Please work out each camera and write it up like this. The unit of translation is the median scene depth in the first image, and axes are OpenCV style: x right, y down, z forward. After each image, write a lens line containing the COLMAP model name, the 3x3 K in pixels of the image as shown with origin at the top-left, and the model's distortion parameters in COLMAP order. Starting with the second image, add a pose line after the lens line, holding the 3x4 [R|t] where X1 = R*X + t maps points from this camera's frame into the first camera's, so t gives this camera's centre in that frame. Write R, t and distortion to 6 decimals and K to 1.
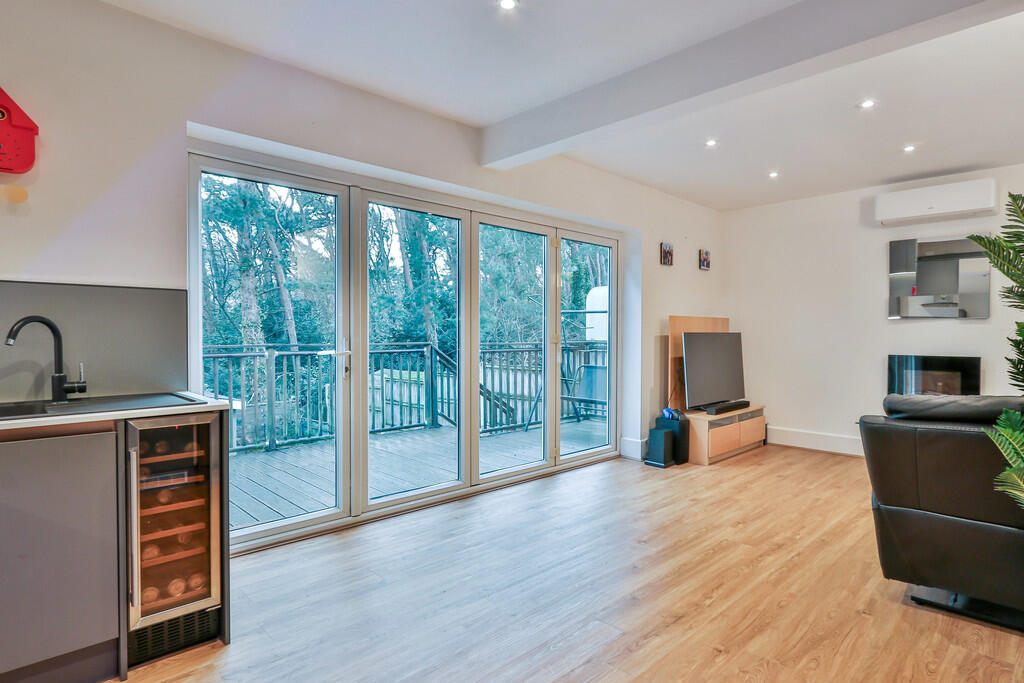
lens RADIAL K [[548.9, 0, 511.6], [0, 548.9, 339.5], [0, 0, 1]] dist [-0.022784, 0.001377]
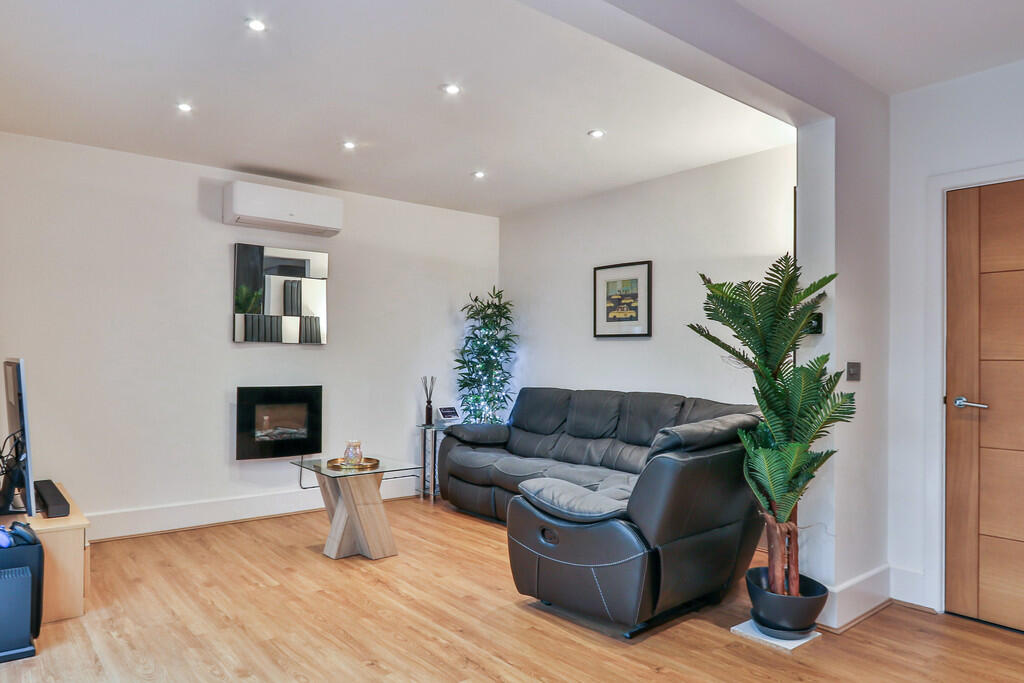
lens RADIAL K [[662.3, 0, 469.7], [0, 662.3, 362.3], [0, 0, 1]] dist [-0.002018, 0.000077]
pose [[0.091886, -0.009325, 0.995726, -0.301105], [0.006639, 0.999940, 0.008751, -0.018623], [-0.995747, 0.005807, 0.091943, 0.738969]]
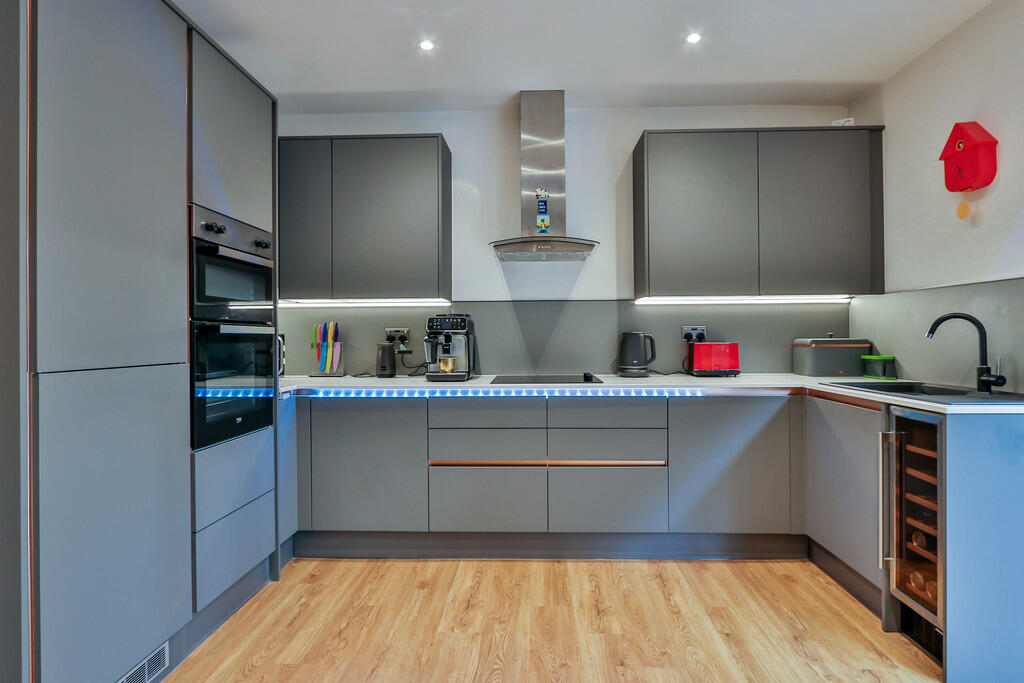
lens RADIAL K [[548.9, 0, 512.2], [0, 548.9, 336.5], [0, 0, 1]] dist [-0.022784, 0.001377]
pose [[-0.718214, 0.003974, -0.695811, 0.314897], [-0.004569, 0.999935, 0.010427, 0.000395], [0.695808, 0.010668, -0.718149, 0.626981]]
